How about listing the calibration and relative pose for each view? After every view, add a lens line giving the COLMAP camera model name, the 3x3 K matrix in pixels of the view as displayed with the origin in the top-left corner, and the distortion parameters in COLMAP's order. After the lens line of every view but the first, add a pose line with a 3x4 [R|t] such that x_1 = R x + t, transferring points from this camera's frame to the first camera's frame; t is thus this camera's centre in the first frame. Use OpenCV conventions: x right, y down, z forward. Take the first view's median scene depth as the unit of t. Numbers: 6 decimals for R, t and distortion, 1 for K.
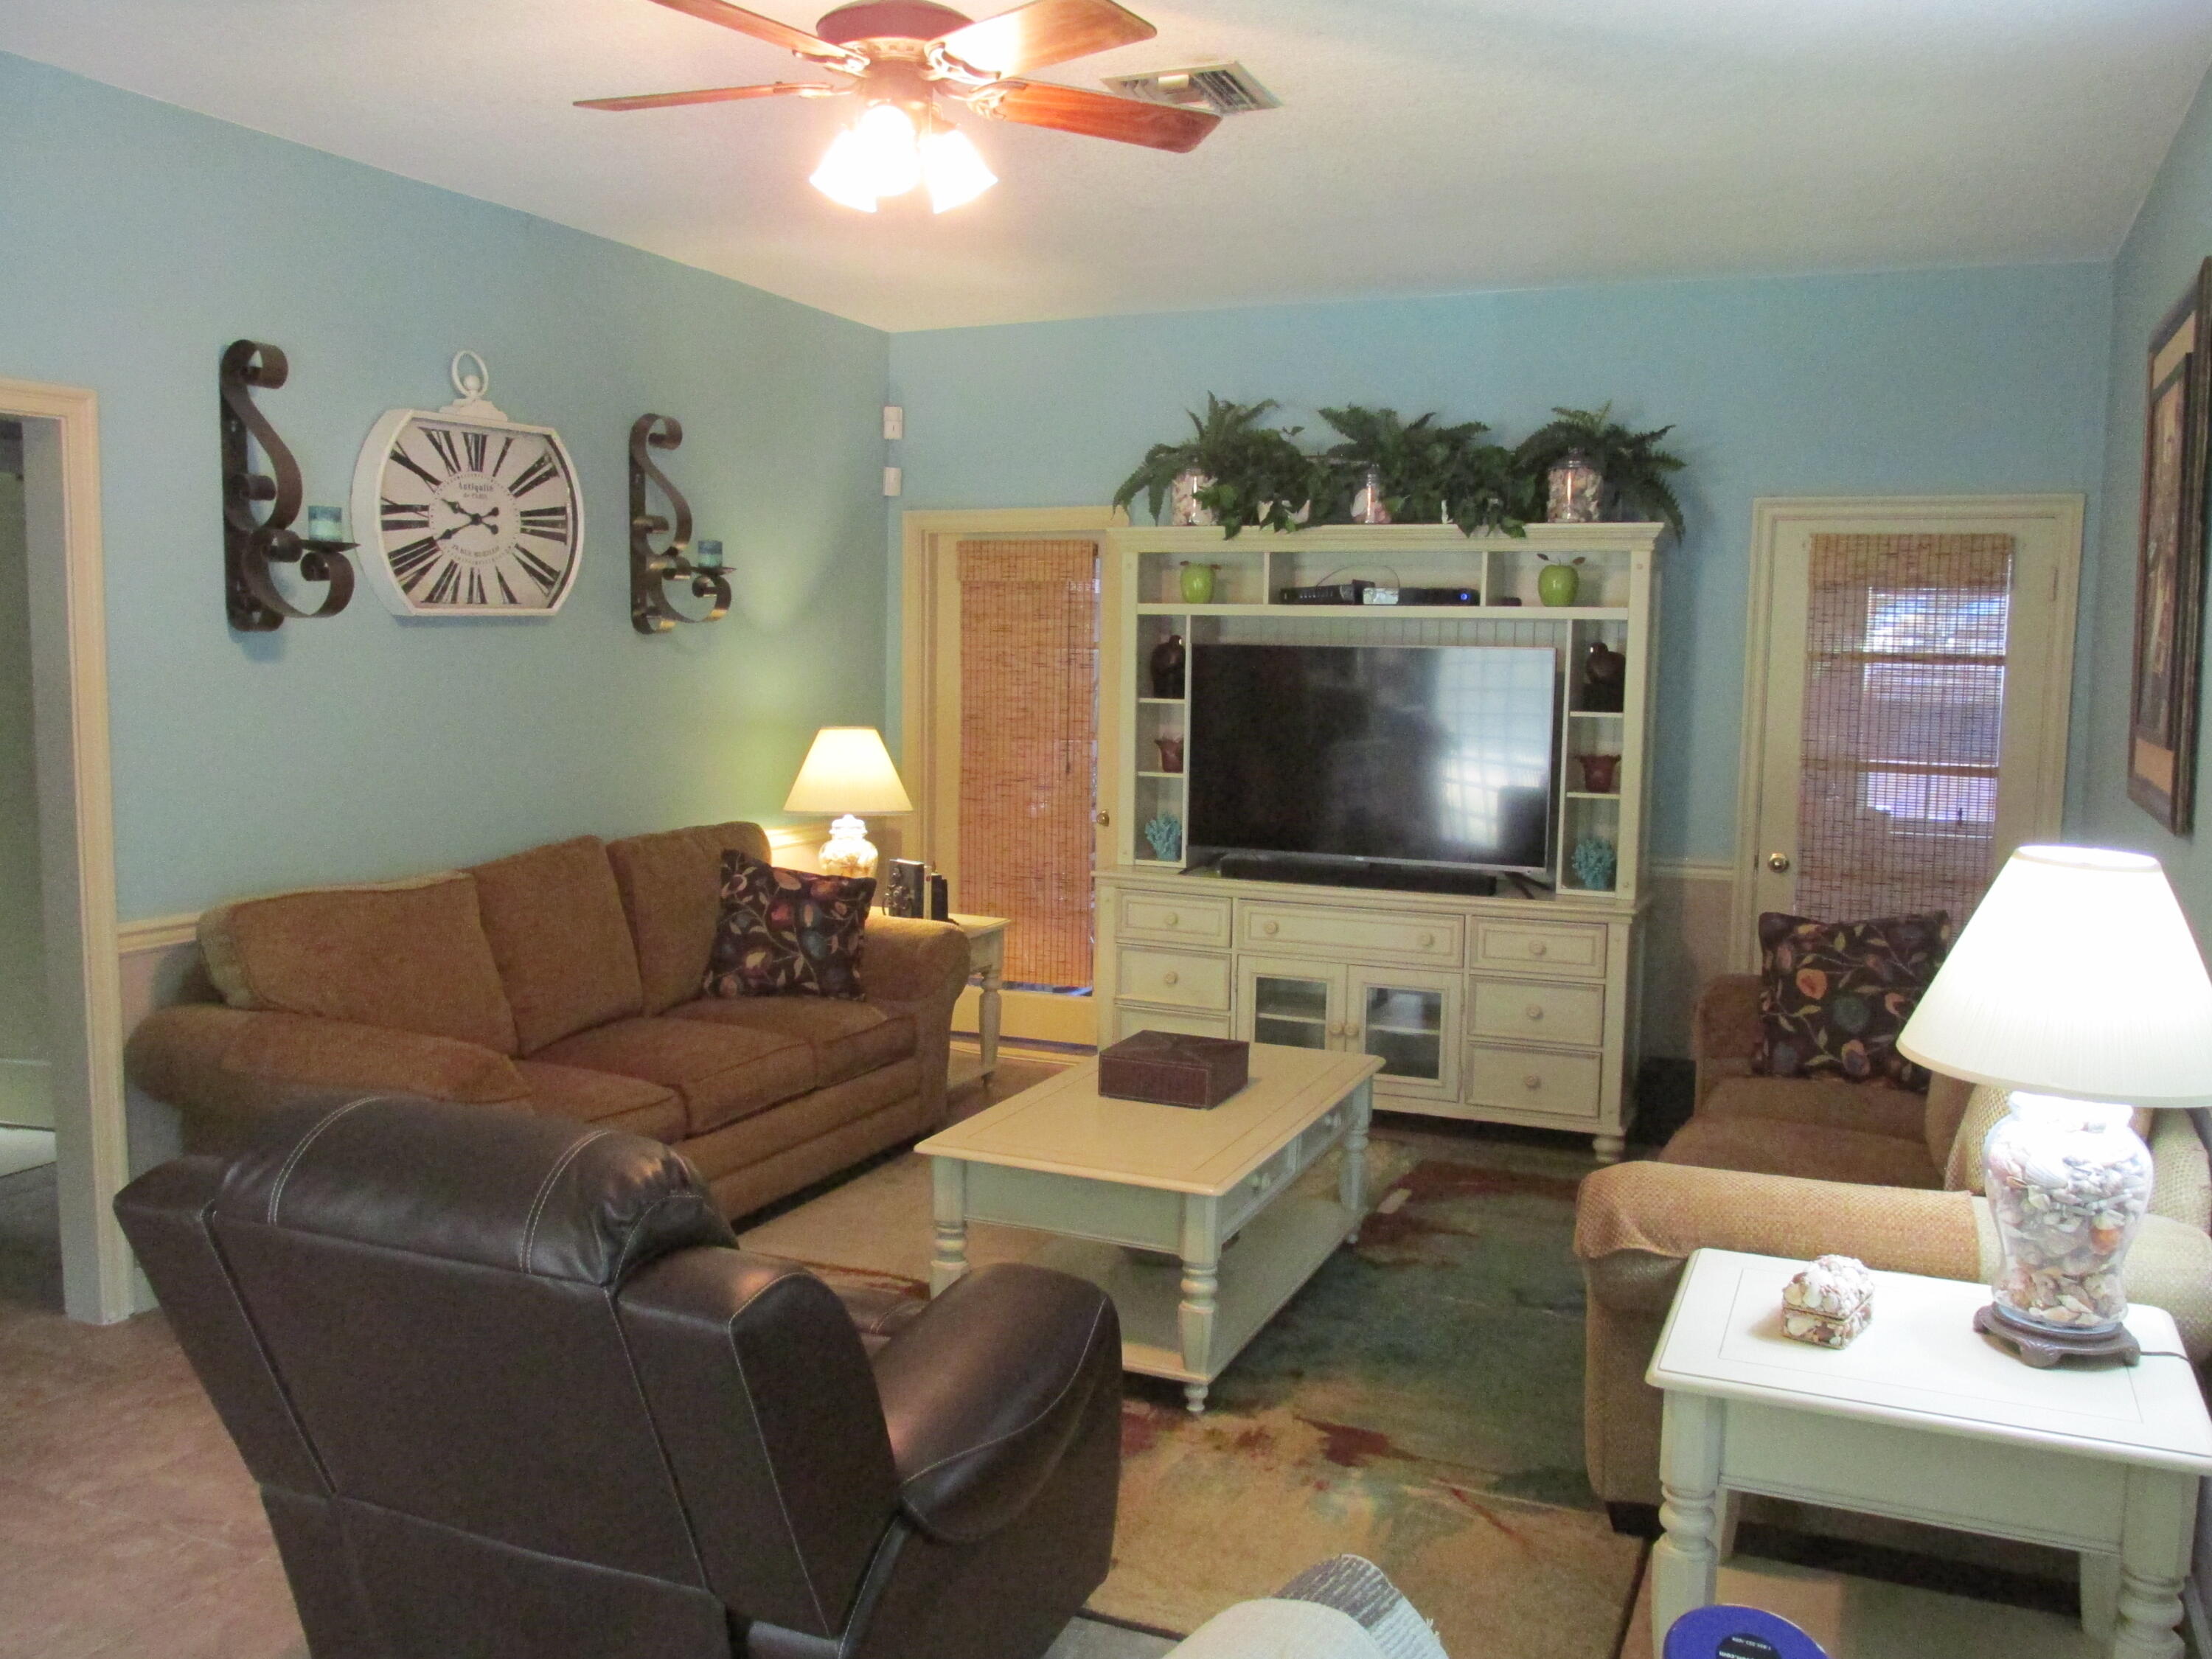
lens RADIAL K [[1842.1, 0, 1114.7], [0, 1842.1, 837.6], [0, 0, 1]] dist [-0.025568, -0.005239]
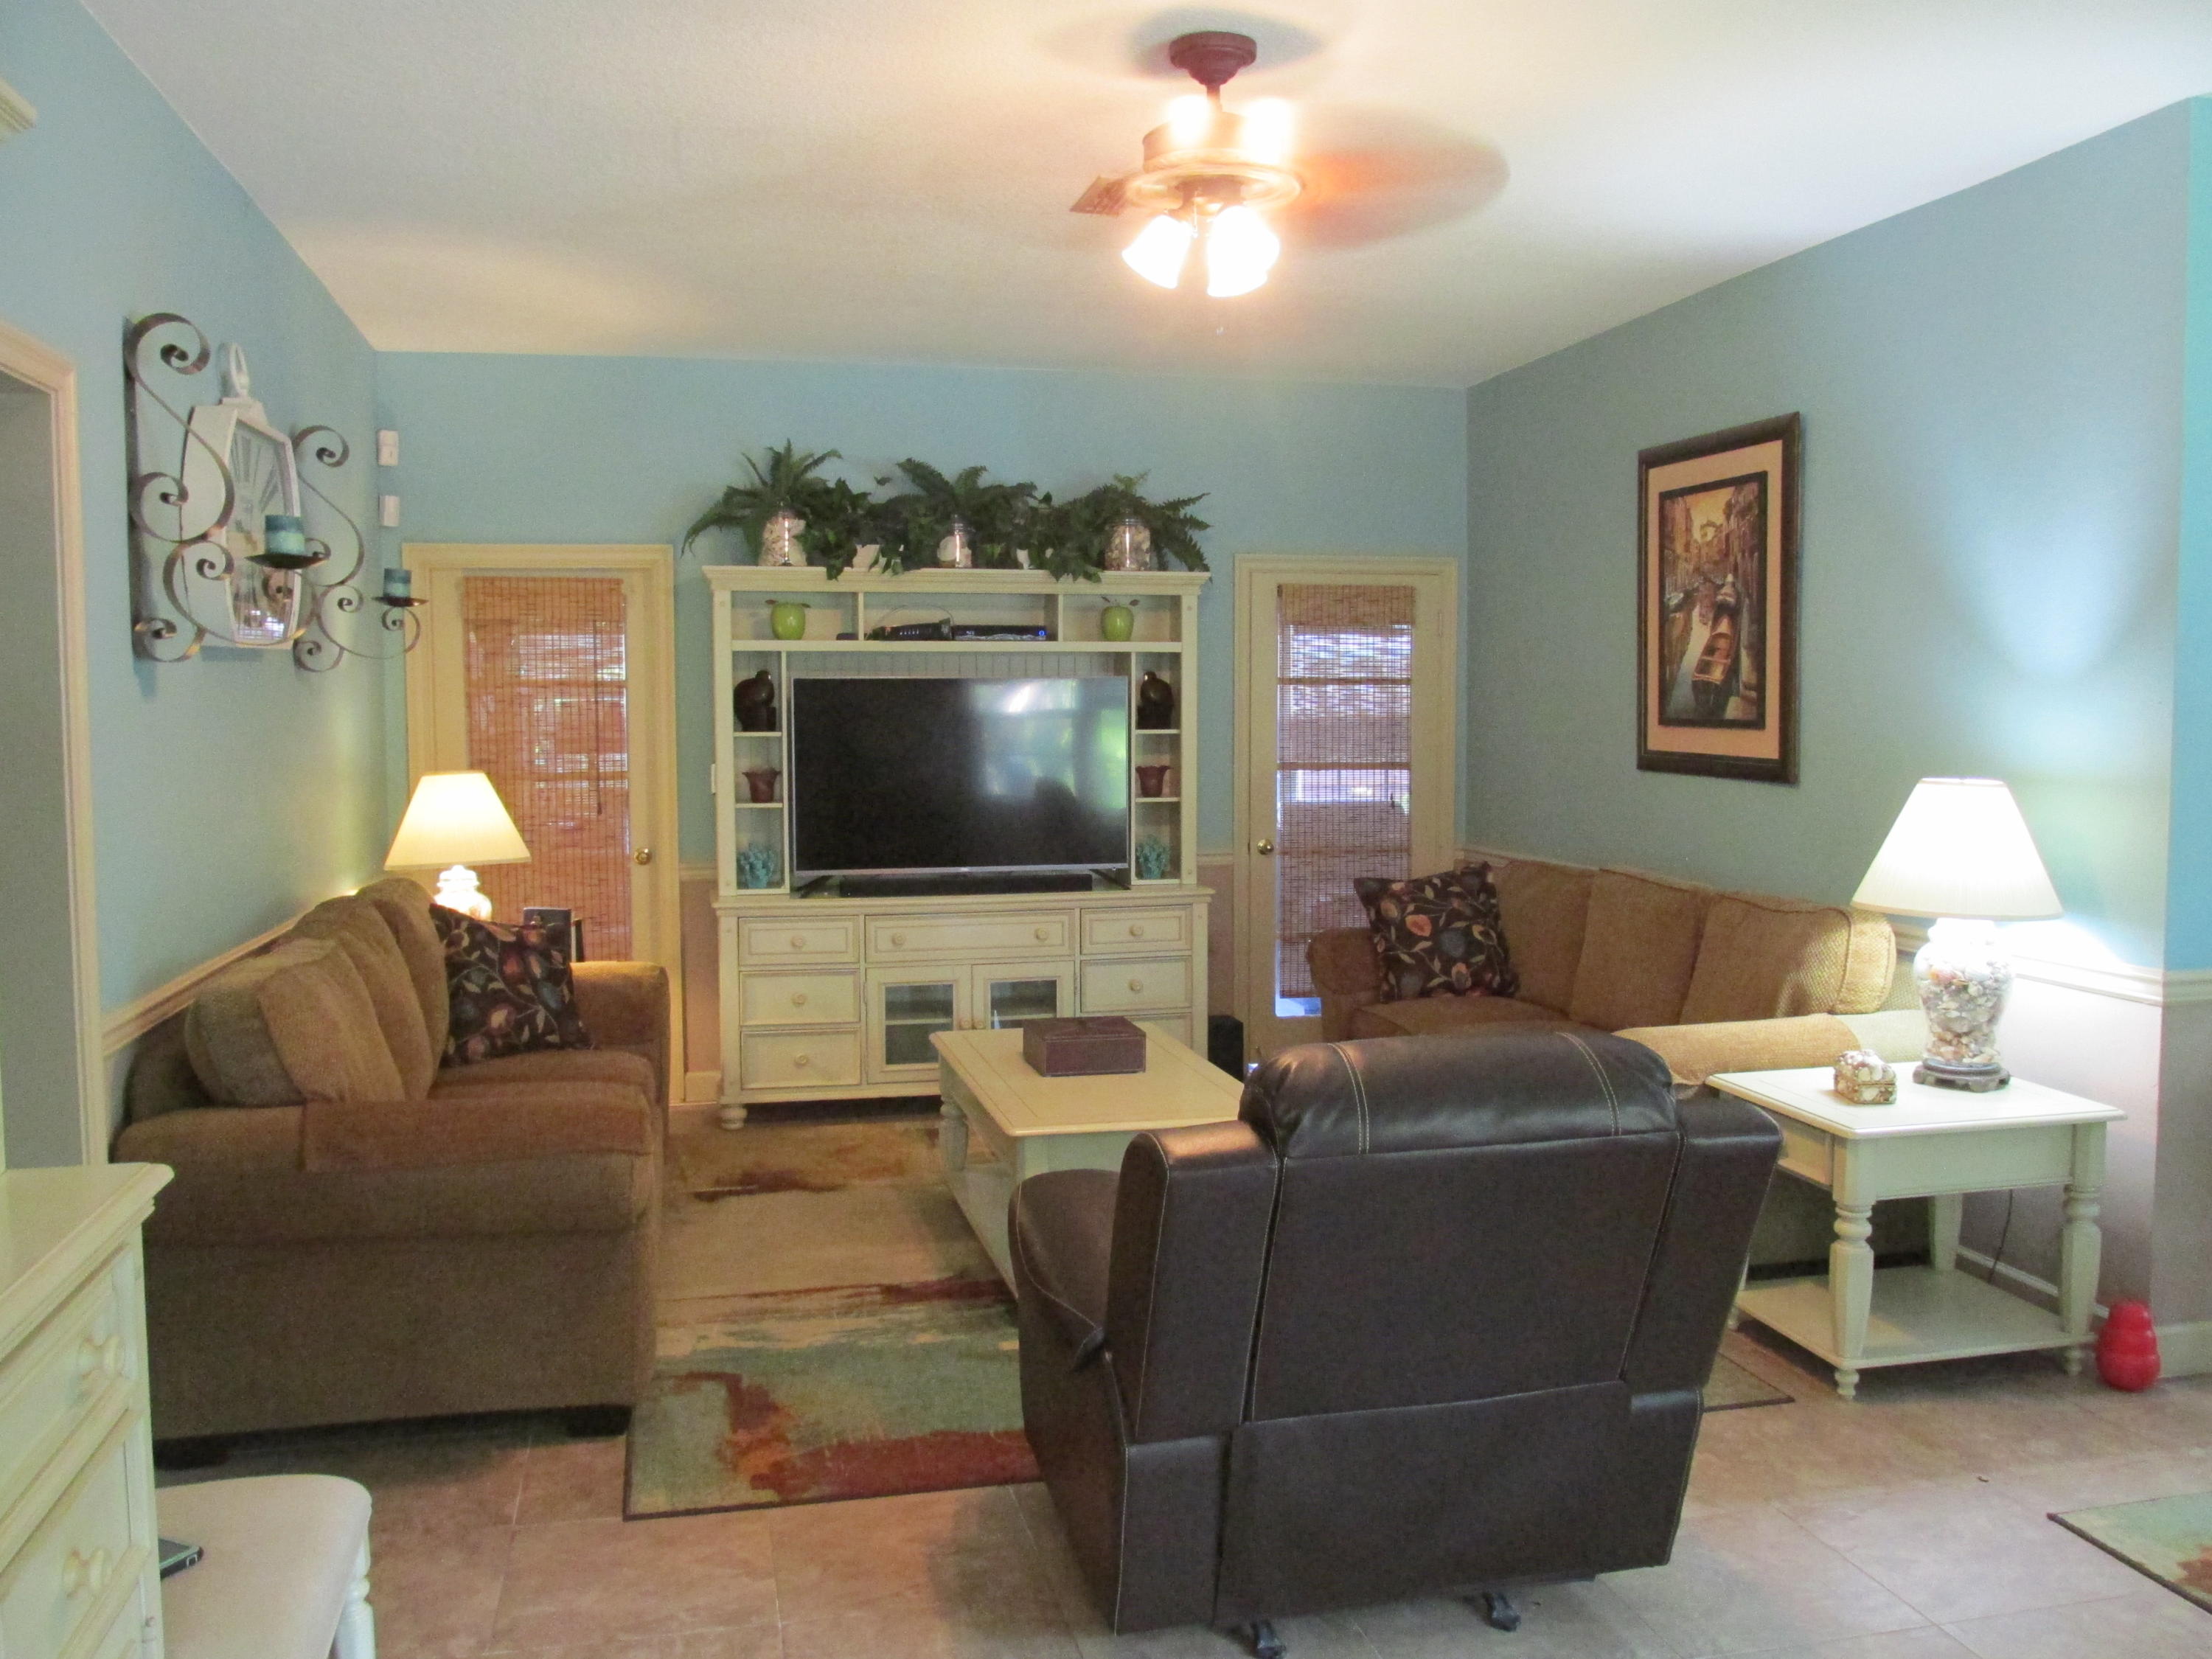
lens RADIAL K [[1842.1, 0, 1114.7], [0, 1842.1, 837.6], [0, 0, 1]] dist [-0.025568, -0.005239]
pose [[0.798918, -0.062864, 0.598146, -0.478255], [0.079563, 0.996829, -0.001505, 0.001429], [-0.596154, 0.048793, 0.801386, 0.060421]]
